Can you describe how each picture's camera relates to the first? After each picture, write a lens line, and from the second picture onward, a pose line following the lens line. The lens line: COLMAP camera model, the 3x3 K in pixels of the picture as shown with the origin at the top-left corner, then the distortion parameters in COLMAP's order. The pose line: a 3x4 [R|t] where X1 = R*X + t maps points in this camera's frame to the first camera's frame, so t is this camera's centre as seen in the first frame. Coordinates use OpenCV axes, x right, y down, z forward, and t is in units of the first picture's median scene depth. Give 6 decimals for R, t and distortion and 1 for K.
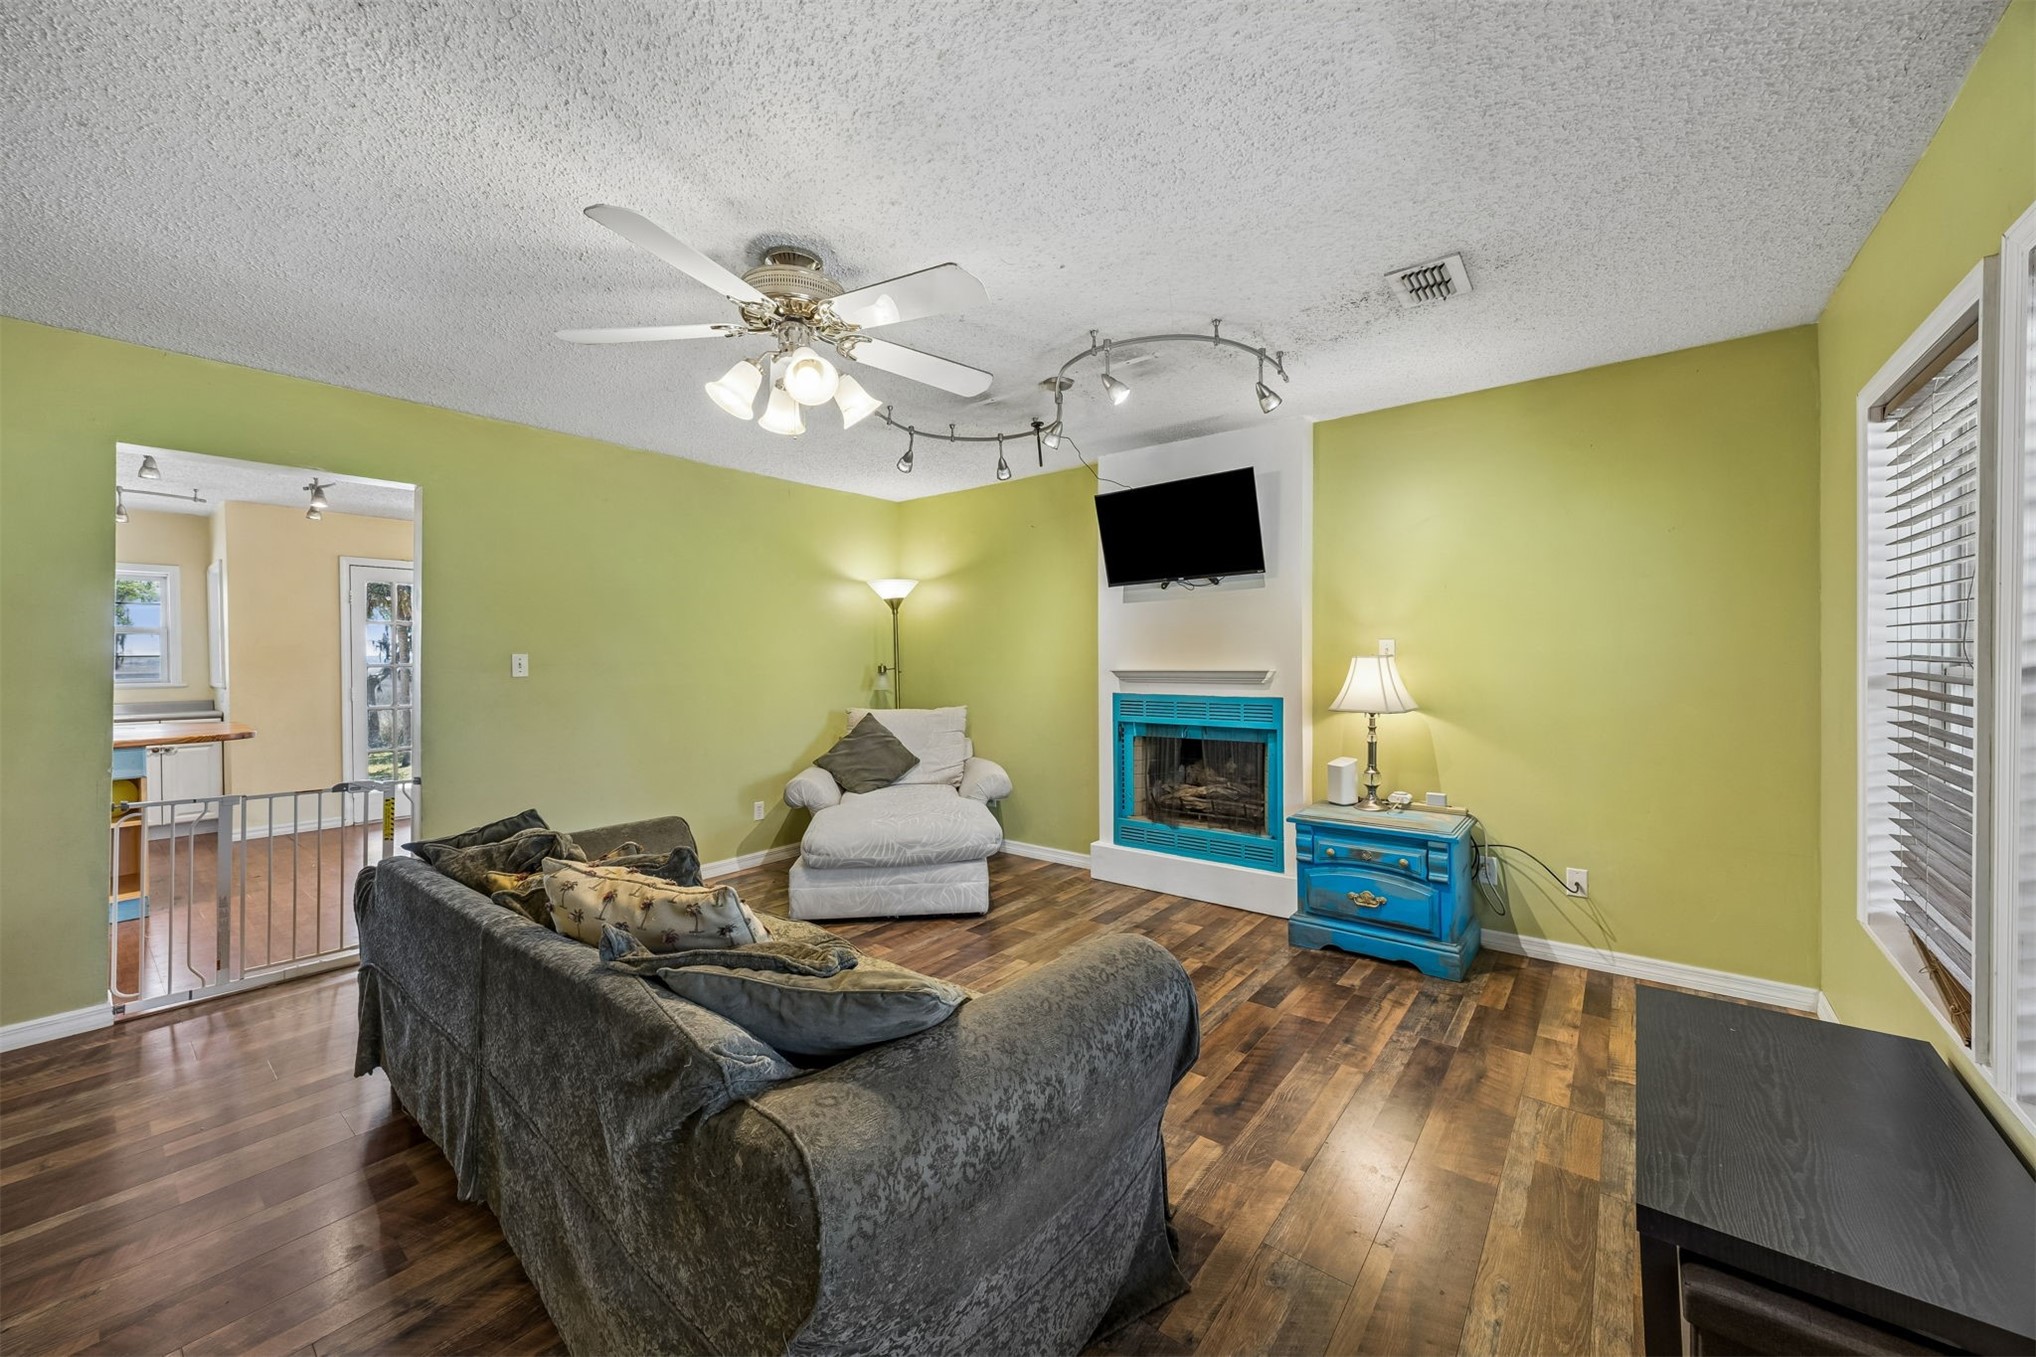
lens RADIAL K [[763.9, 0, 1022.6], [0, 763.9, 661.0], [0, 0, 1]] dist [0.000386, 0.000124]
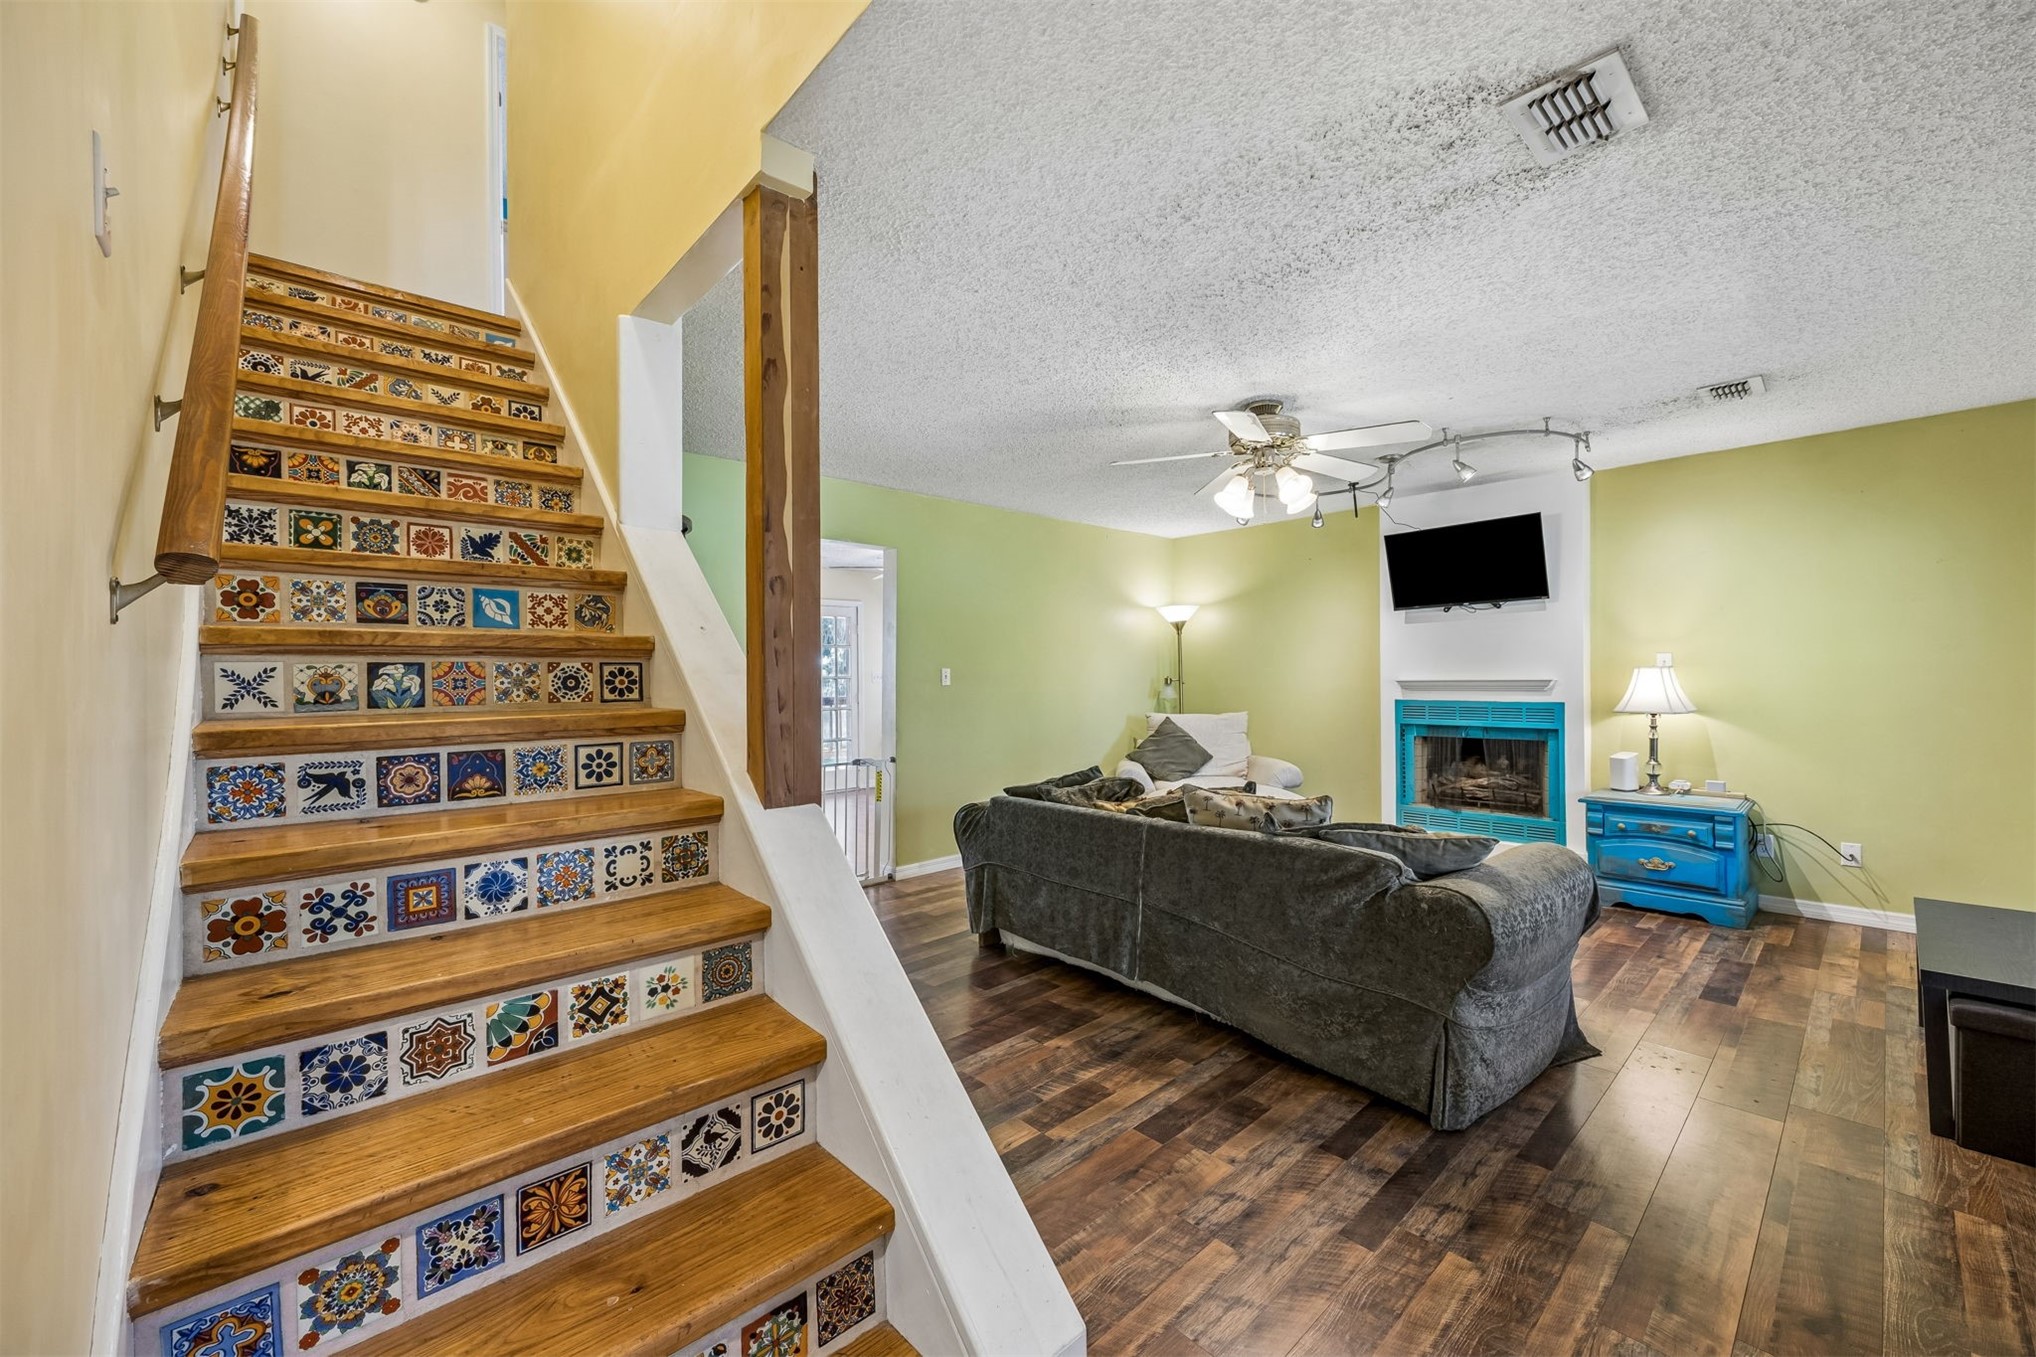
lens RADIAL K [[796.1, 0, 1018.7], [0, 796.1, 672.9], [0, 0, 1]] dist [-0.002220, -0.000793]
pose [[0.987627, -0.003267, -0.156790, -0.333244], [0.002434, 0.999982, -0.005506, 0.007267], [0.156805, 0.005056, 0.987617, -0.393510]]
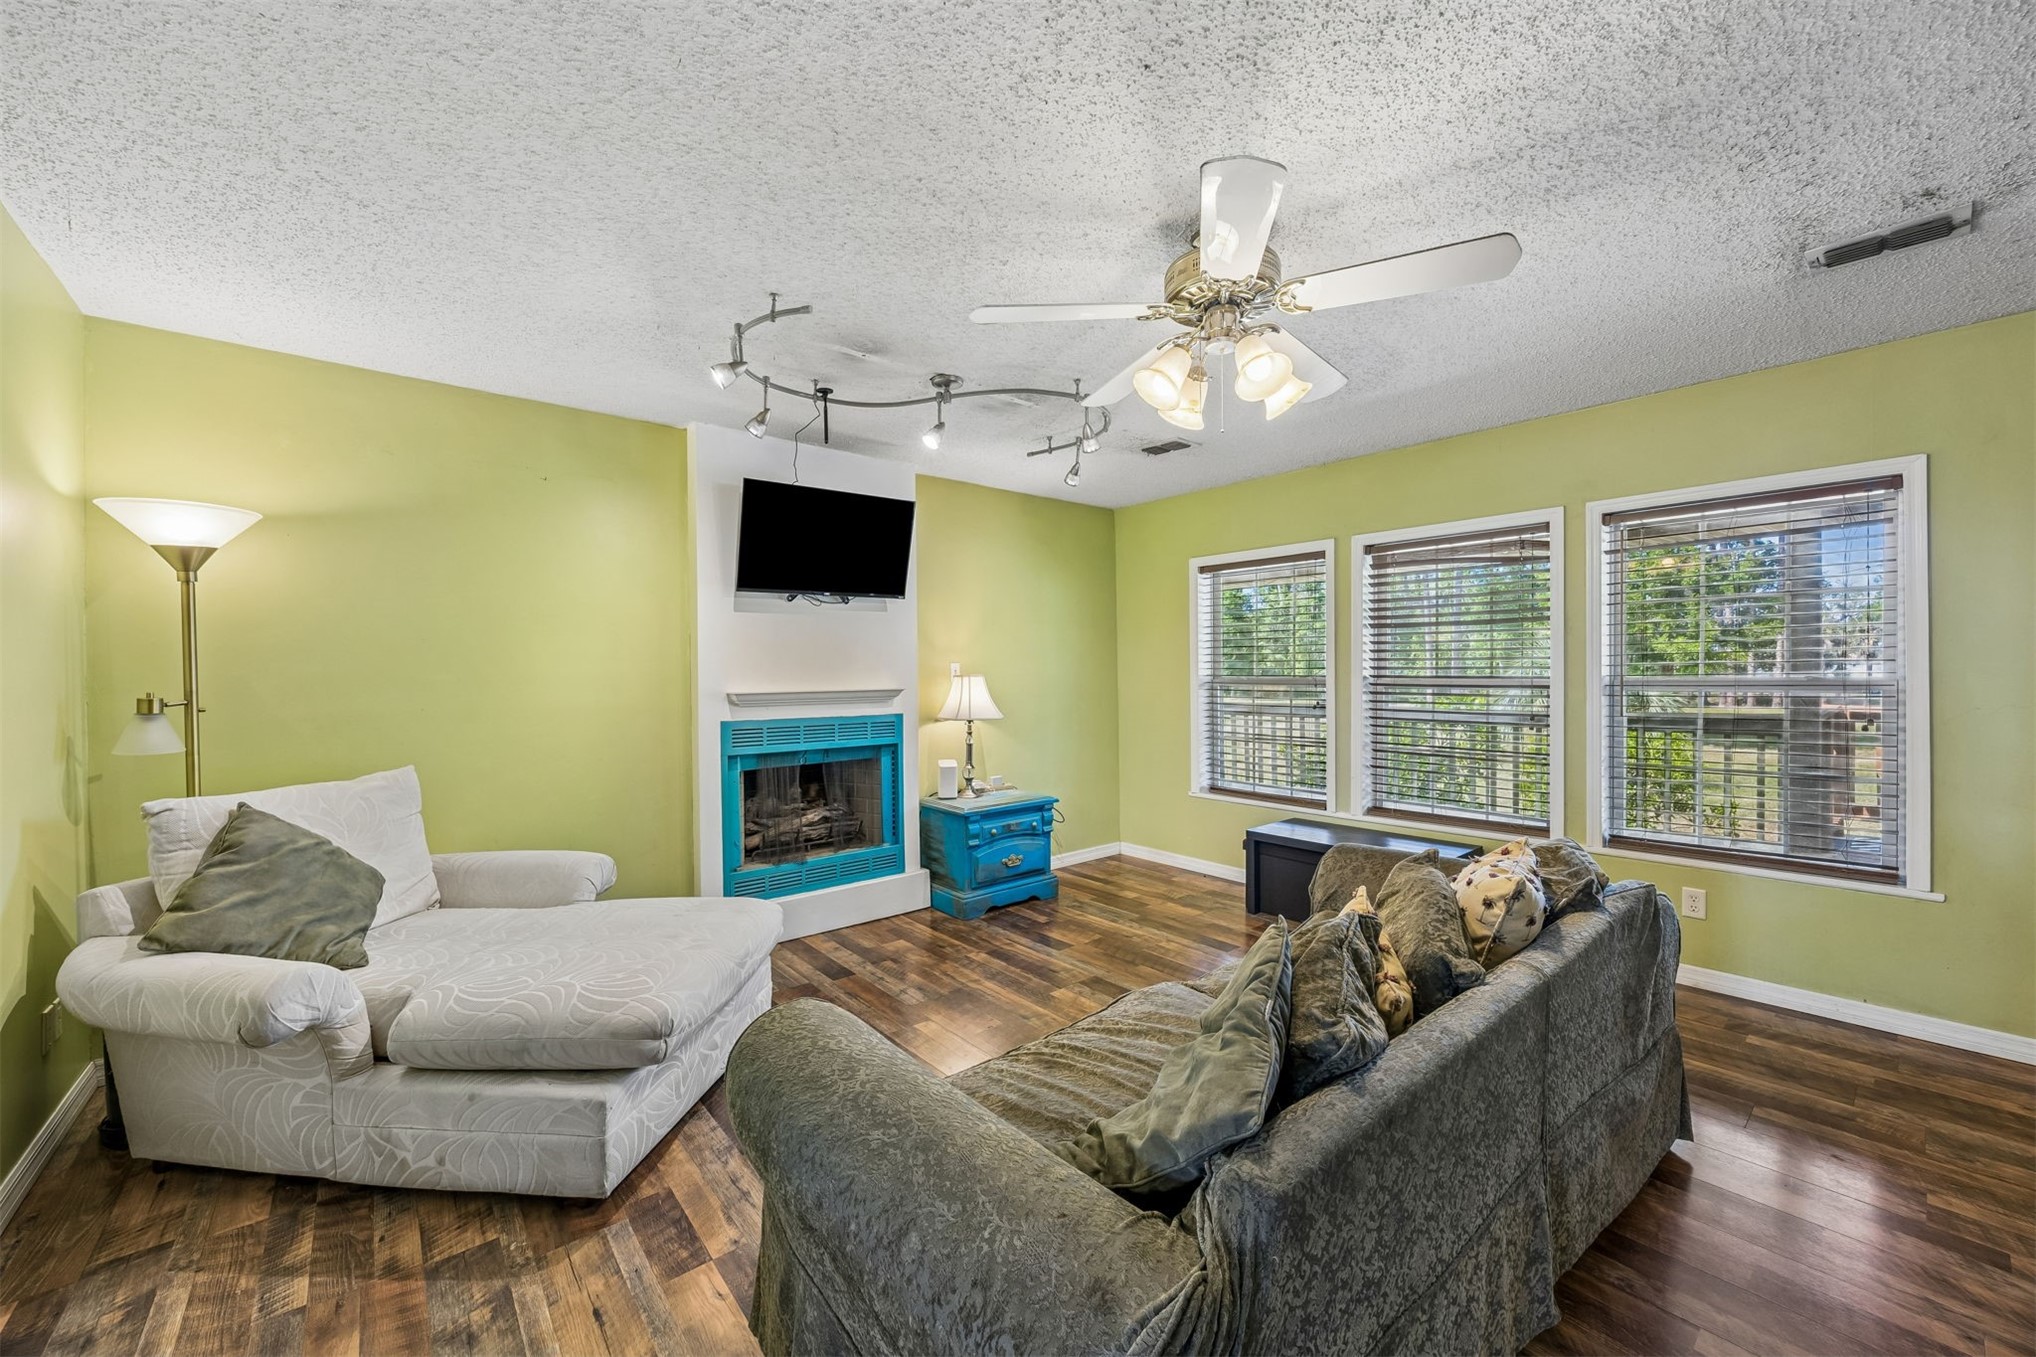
lens RADIAL K [[770.7, 0, 1023.9], [0, 770.7, 682.2], [0, 0, 1]] dist [-0.001818, -0.000161]
pose [[0.193562, -0.002933, 0.981084, -0.778689], [0.010650, 0.999943, 0.000889, 0.003719], [-0.981030, 0.010276, 0.193582, 0.663142]]
